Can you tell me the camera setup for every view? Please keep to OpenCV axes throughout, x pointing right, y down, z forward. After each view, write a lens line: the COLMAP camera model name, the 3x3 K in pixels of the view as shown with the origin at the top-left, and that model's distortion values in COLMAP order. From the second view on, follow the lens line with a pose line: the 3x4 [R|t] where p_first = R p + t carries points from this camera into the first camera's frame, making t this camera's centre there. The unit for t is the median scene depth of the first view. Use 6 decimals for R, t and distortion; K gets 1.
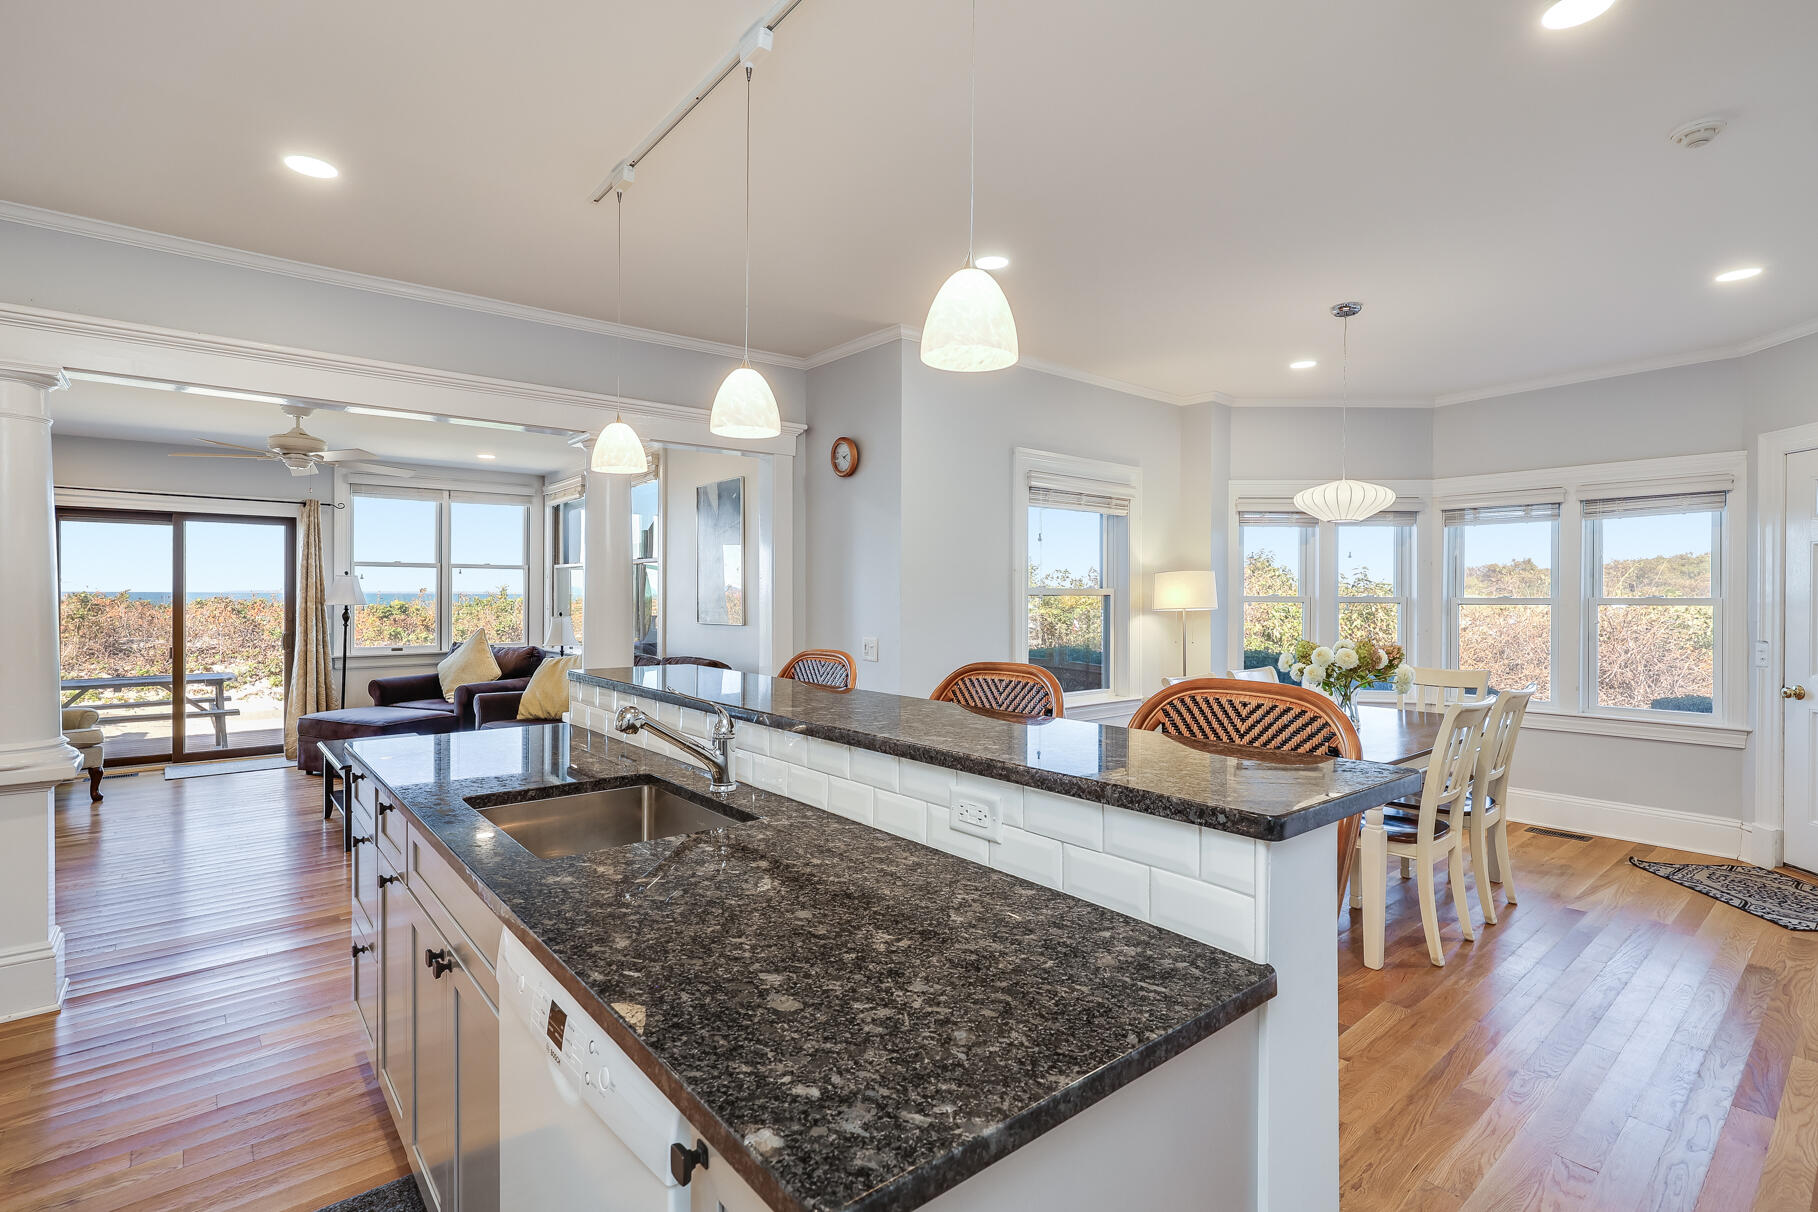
lens RADIAL K [[867.3, 0, 914.1], [0, 867.3, 600.7], [0, 0, 1]] dist [0.004528, -0.000932]
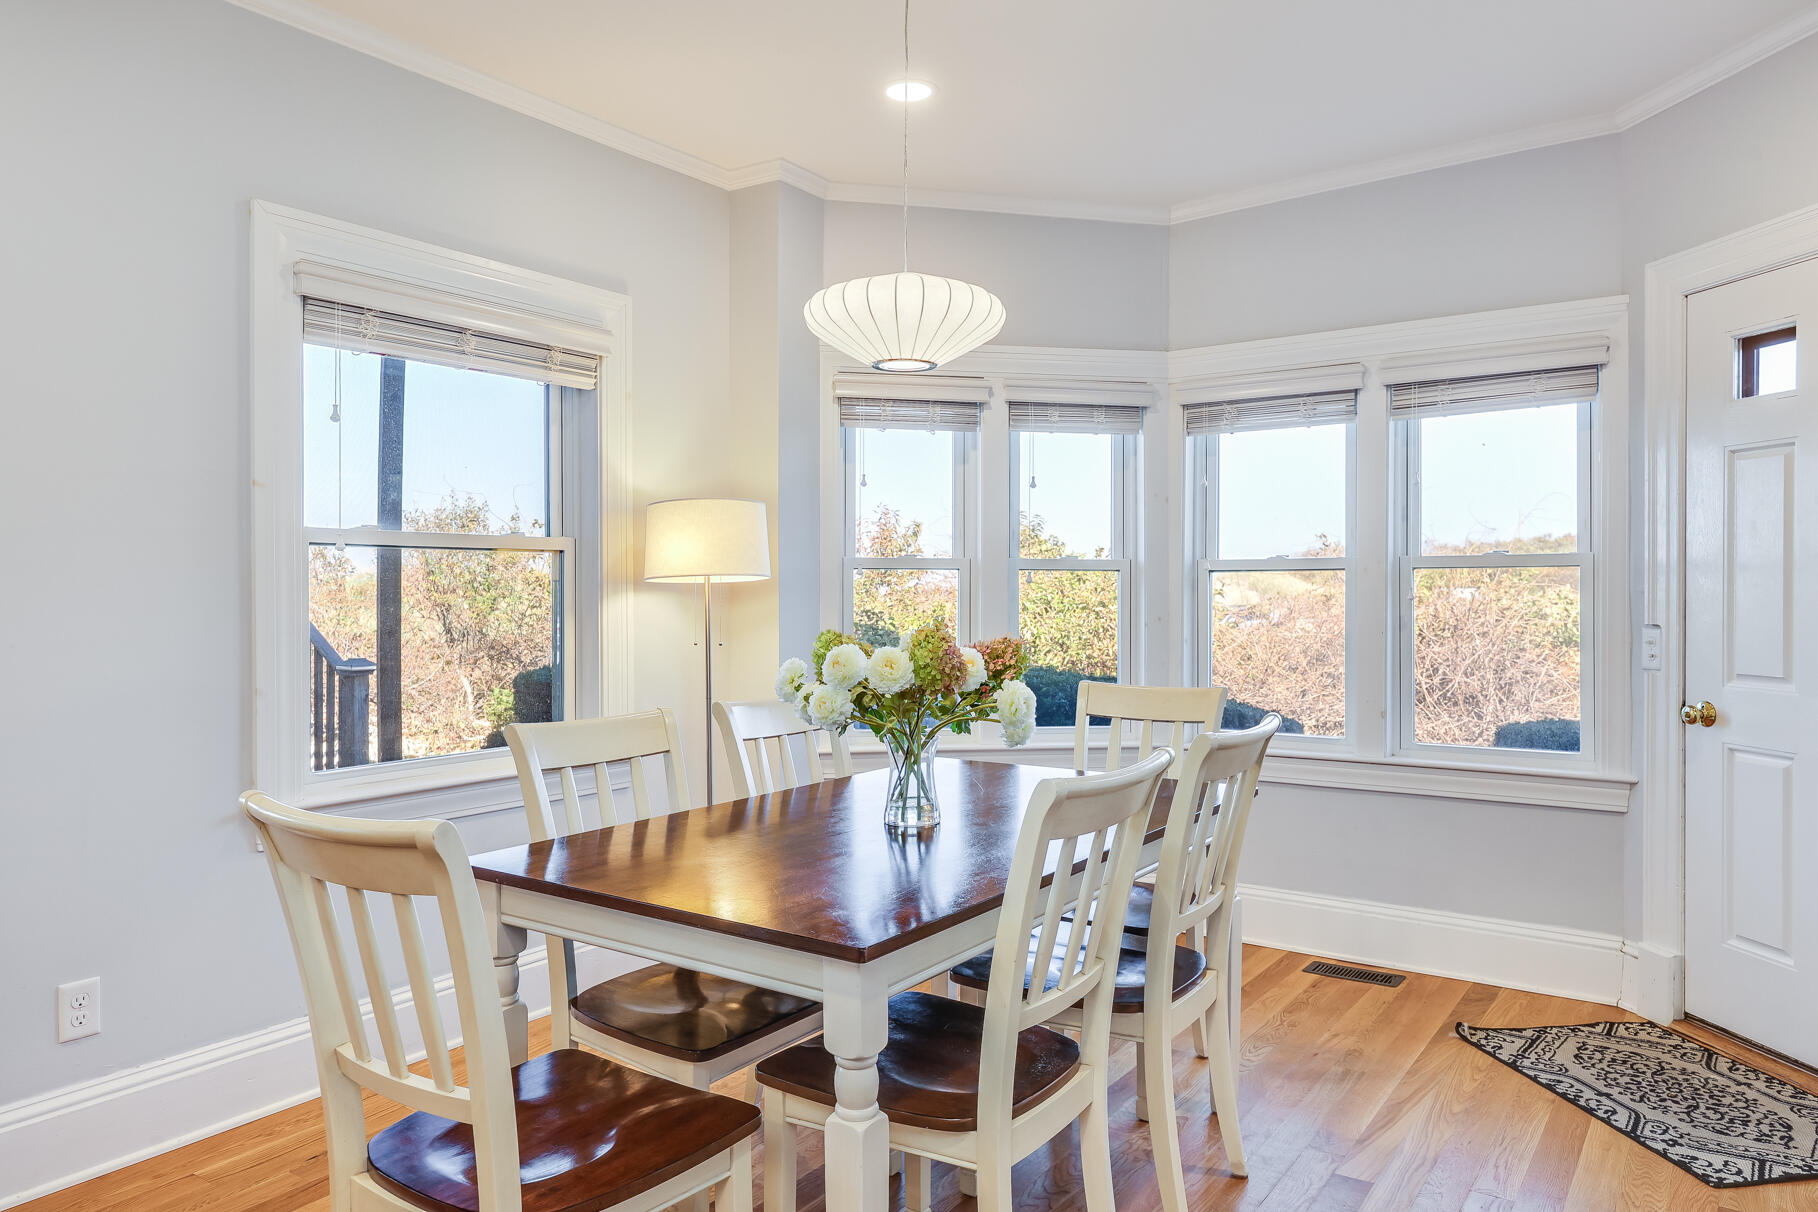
lens RADIAL K [[1220.2, 0, 926.1], [0, 1220.2, 597.6], [0, 0, 1]] dist [-0.005914, 0.003725]
pose [[0.967327, -0.004048, 0.253498, 0.300143], [0.004213, 0.999991, -0.000106, 0.025664], [-0.253496, 0.001171, 0.967336, 0.335849]]
